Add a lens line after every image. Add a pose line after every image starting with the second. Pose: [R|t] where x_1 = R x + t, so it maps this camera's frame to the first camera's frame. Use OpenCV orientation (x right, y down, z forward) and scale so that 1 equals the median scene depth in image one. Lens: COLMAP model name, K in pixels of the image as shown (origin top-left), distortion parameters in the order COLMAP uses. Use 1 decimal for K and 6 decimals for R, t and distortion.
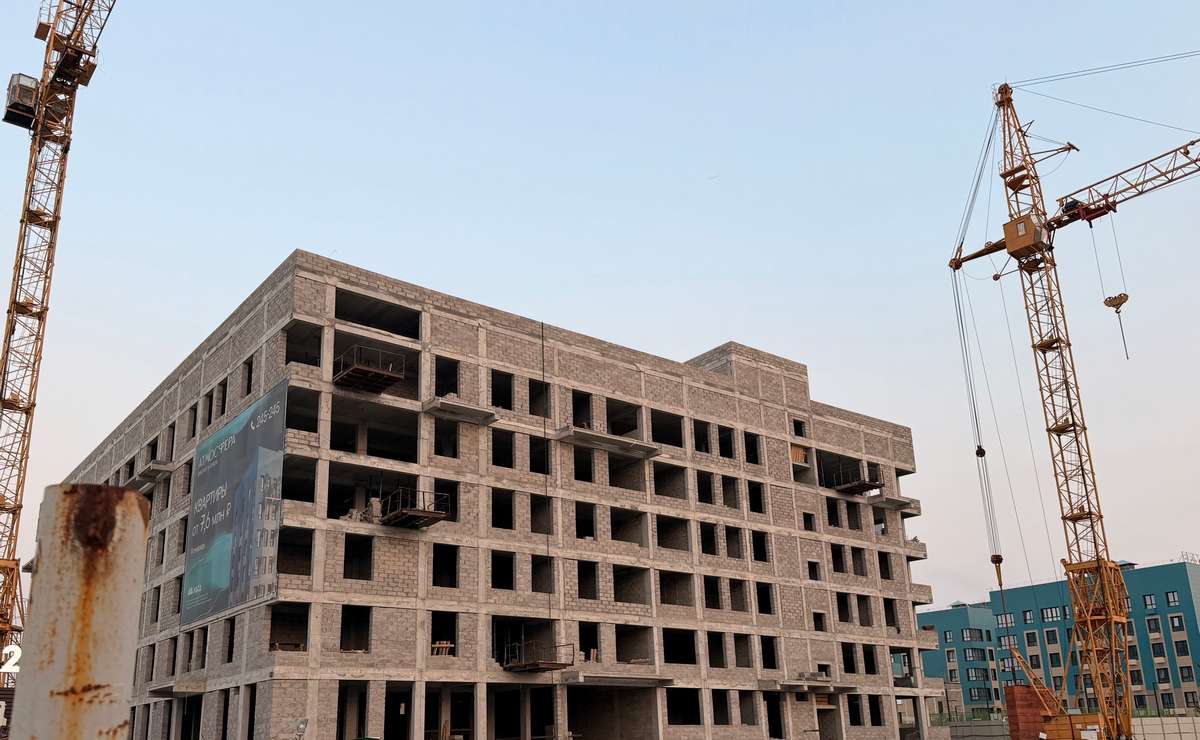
lens RADIAL K [[998.1, 0, 569.8], [0, 998.1, 469.0], [0, 0, 1]] dist [0.125569, -0.119297]
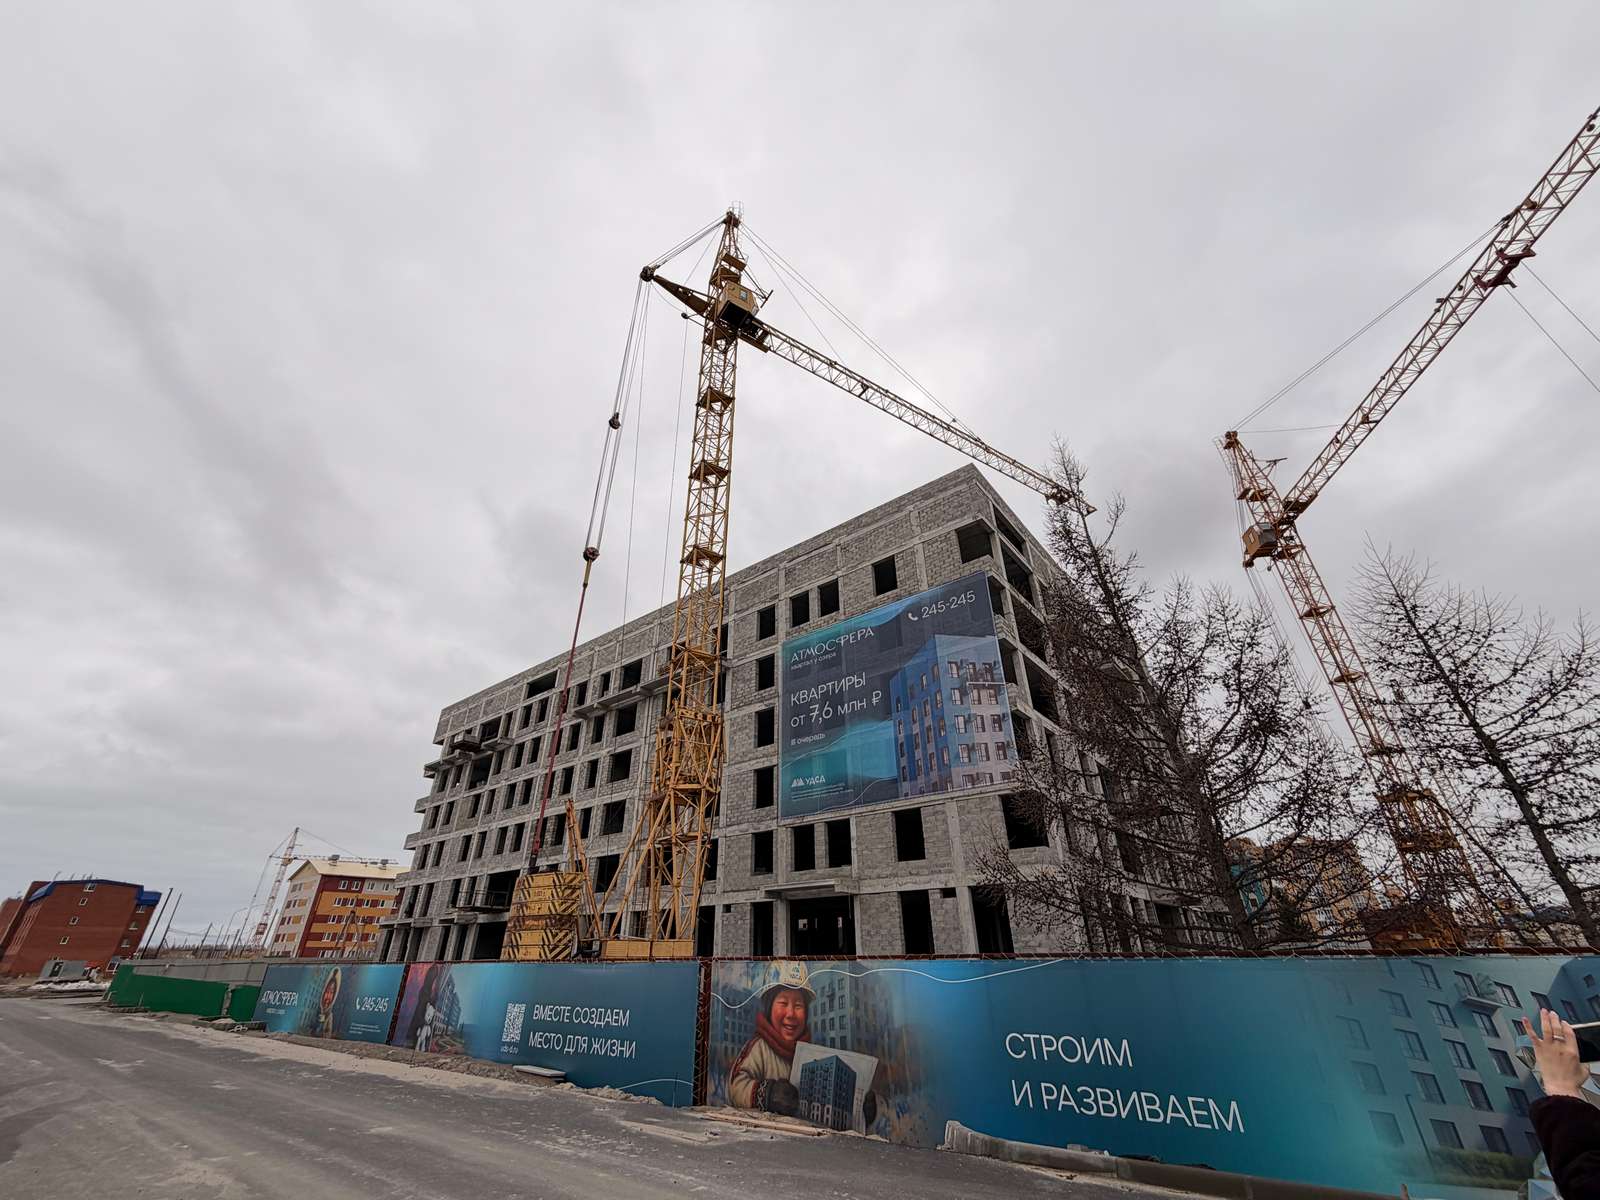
lens RADIAL K [[641.3, 0, 797.5], [0, 641.3, 603.6], [0, 0, 1]] dist [-0.002787, 0.000005]
pose [[0.972516, 0.128965, 0.193859, -0.471874], [-0.081258, 0.968232, -0.236481, 0.091243], [-0.218198, 0.214229, 0.952101, 0.342294]]
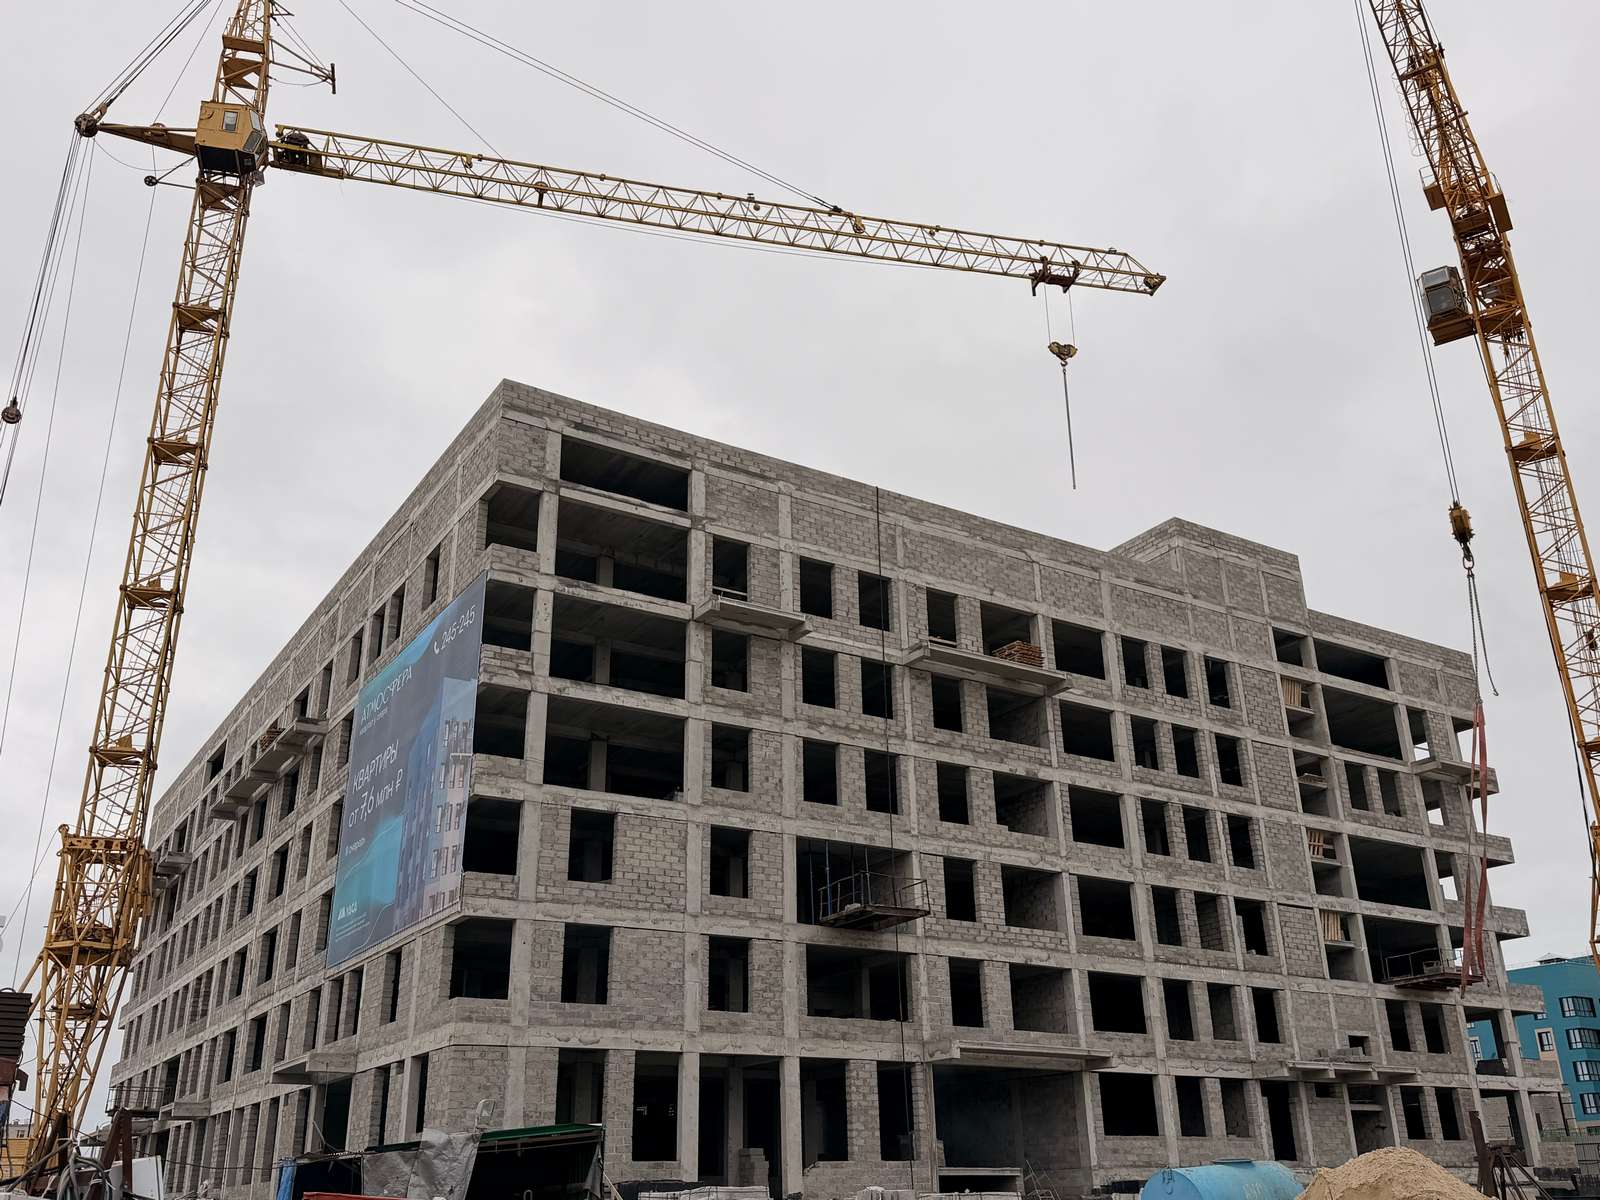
lens RADIAL K [[1442.7, 0, 803.0], [0, 1442.7, 589.1], [0, 0, 1]] dist [0.127215, -0.232437]
pose [[0.995950, -0.029481, -0.084941, 0.002273], [0.018546, 0.991761, -0.126756, 0.036280], [0.087978, 0.124667, 0.988290, 0.075640]]
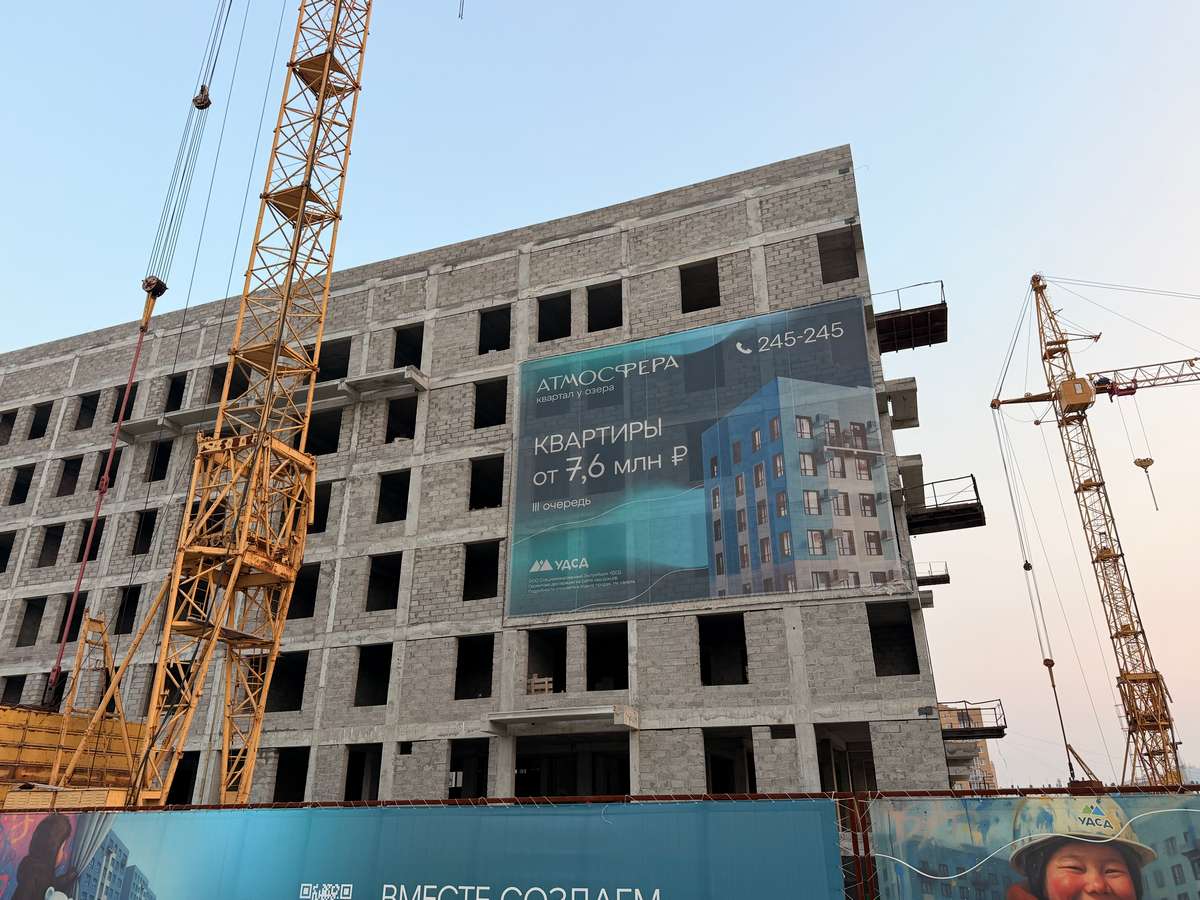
lens RADIAL K [[864.6, 0, 605.9], [0, 864.6, 439.7], [0, 0, 1]] dist [0.065796, -0.060738]
pose [[0.849010, 0.239609, 0.470924, -0.567877], [-0.165396, 0.966993, -0.193825, 0.131063], [-0.501823, 0.086671, 0.860617, 0.448286]]
